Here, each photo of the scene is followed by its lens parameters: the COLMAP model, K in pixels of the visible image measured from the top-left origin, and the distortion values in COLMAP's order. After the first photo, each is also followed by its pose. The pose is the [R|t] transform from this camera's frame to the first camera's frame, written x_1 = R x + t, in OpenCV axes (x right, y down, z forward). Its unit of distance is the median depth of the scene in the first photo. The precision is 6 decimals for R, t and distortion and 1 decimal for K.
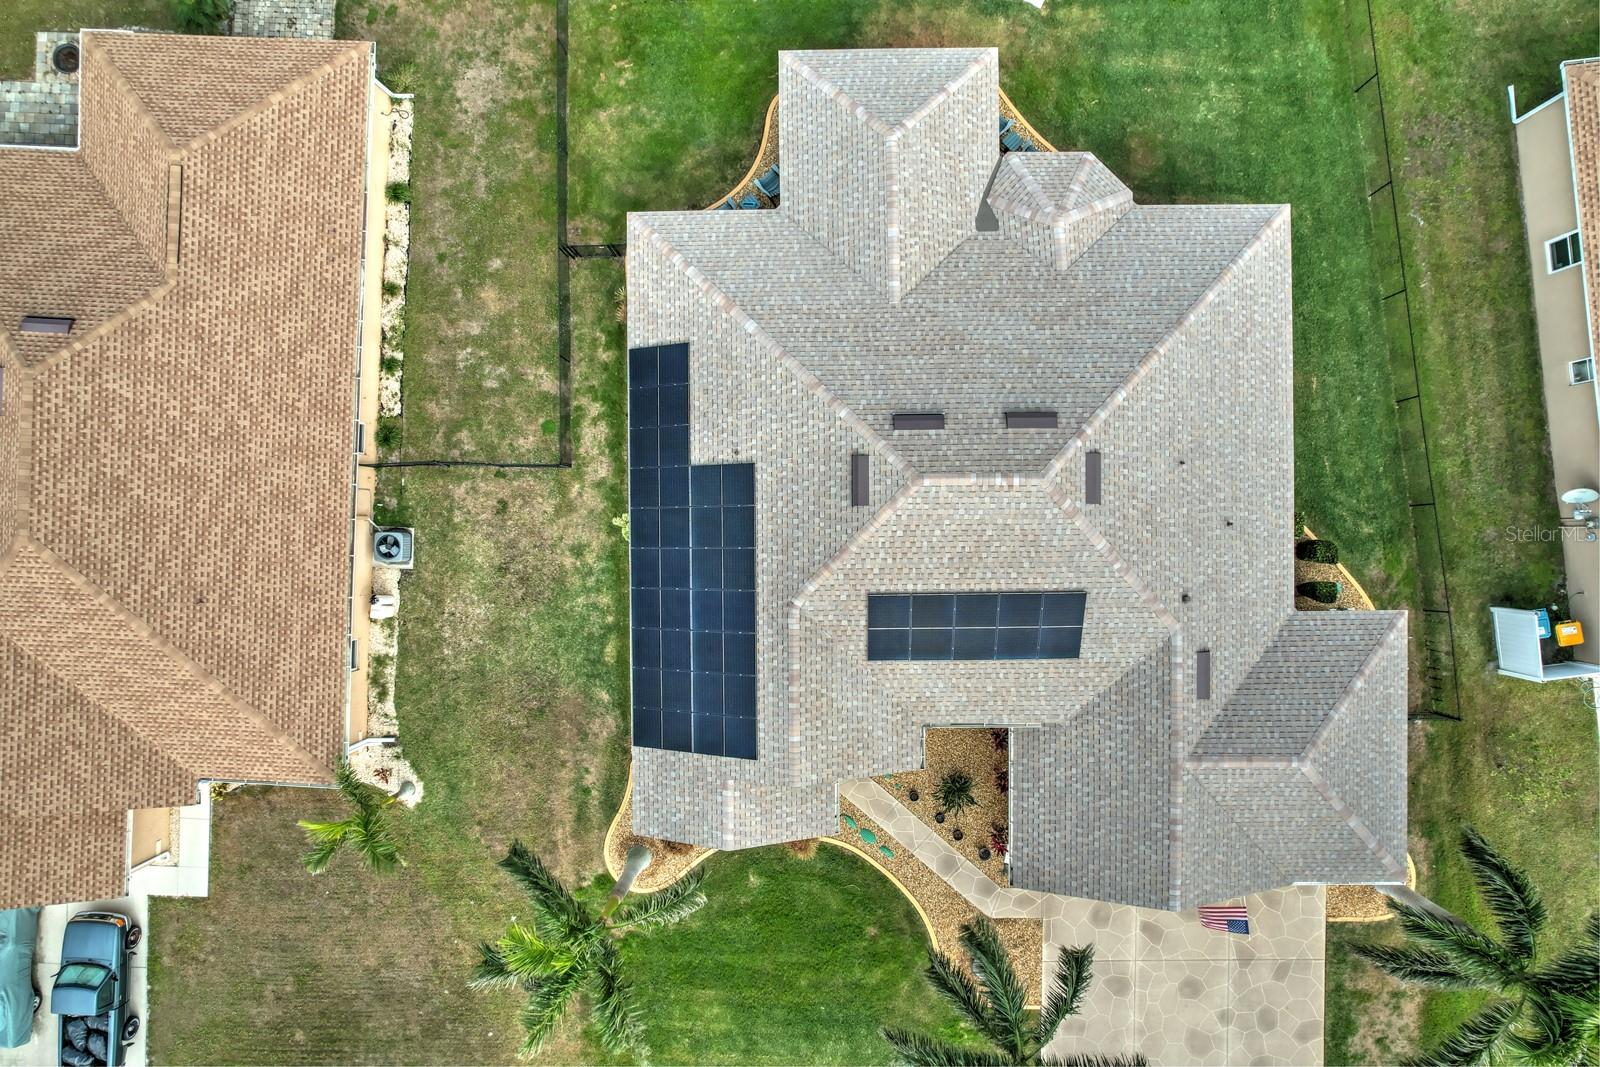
lens RADIAL K [[1021.1, 0, 802.5], [0, 1021.1, 542.3], [0, 0, 1]] dist [-0.075231, 0.062497]
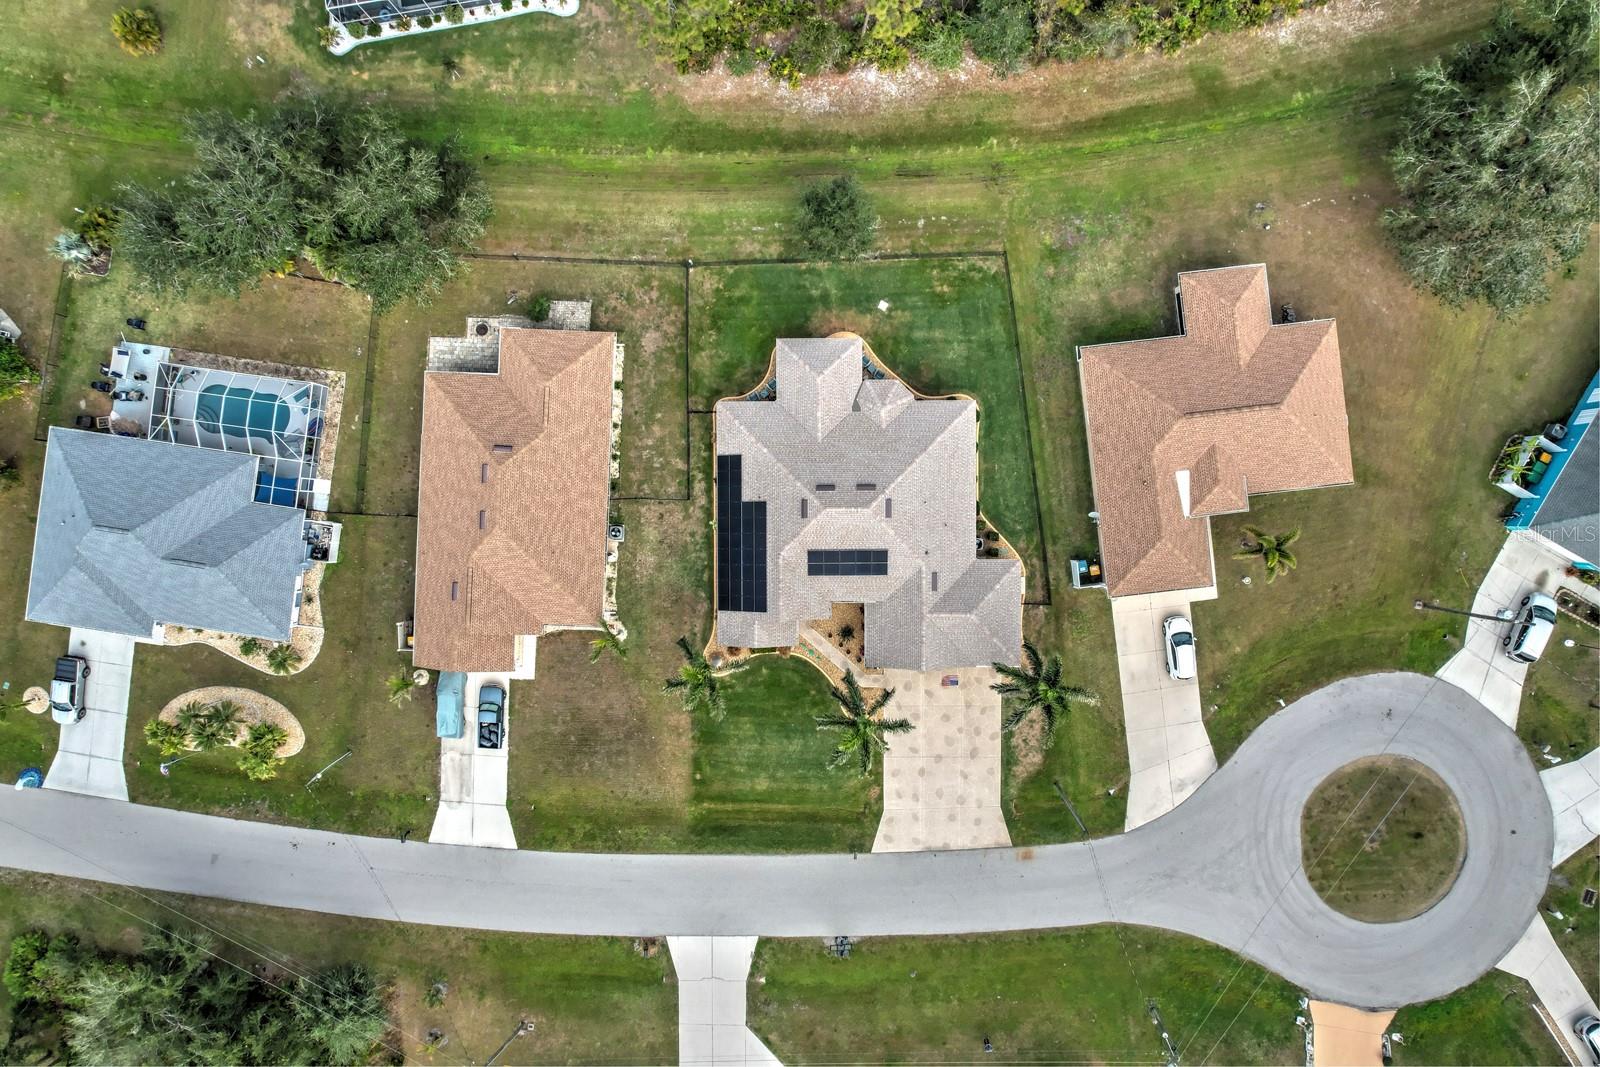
lens RADIAL K [[1021.1, 0, 802.5], [0, 1021.1, 542.3], [0, 0, 1]] dist [-0.075231, 0.062497]
pose [[0.999985, 0.005398, -0.000291, 0.042463], [-0.005397, 0.999972, 0.005154, 0.013085], [0.000318, -0.005153, 0.999987, -1.453434]]
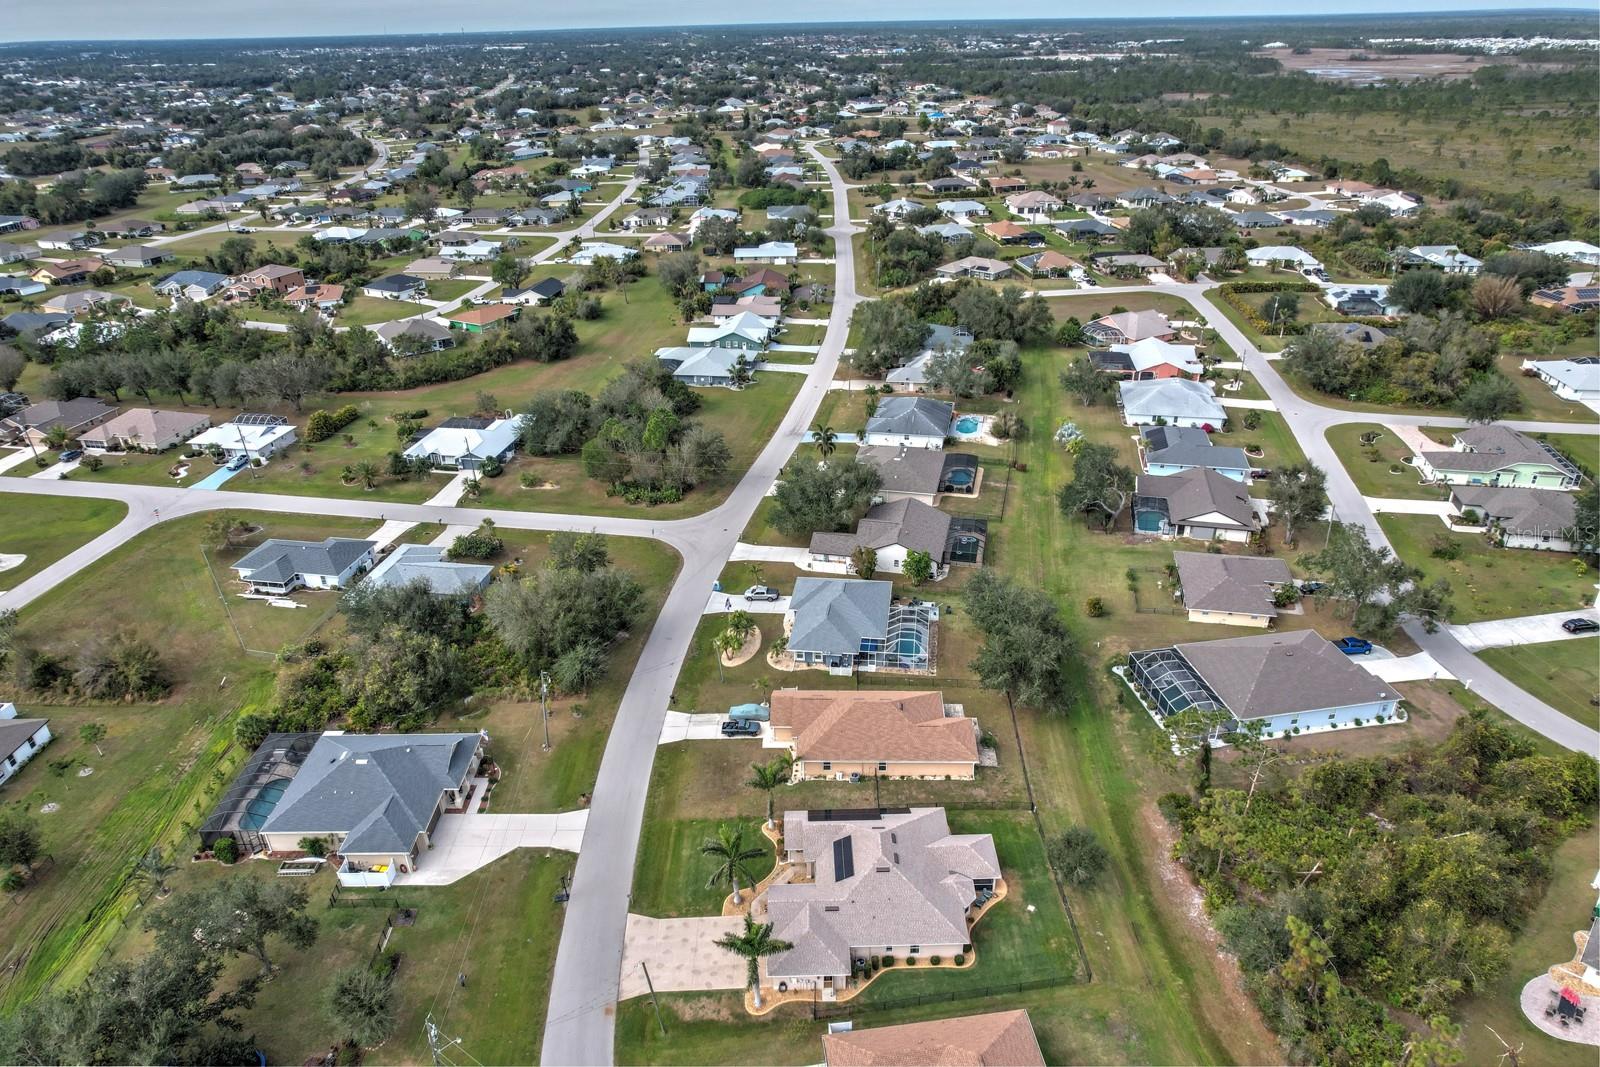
lens RADIAL K [[1021.1, 0, 802.5], [0, 1021.1, 542.3], [0, 0, 1]] dist [-0.075231, 0.062497]
pose [[0.003095, 0.491271, -0.871001, 2.530738], [-0.999980, 0.006320, 0.000012, 0.198722], [0.005511, 0.870984, 0.491281, -1.687668]]
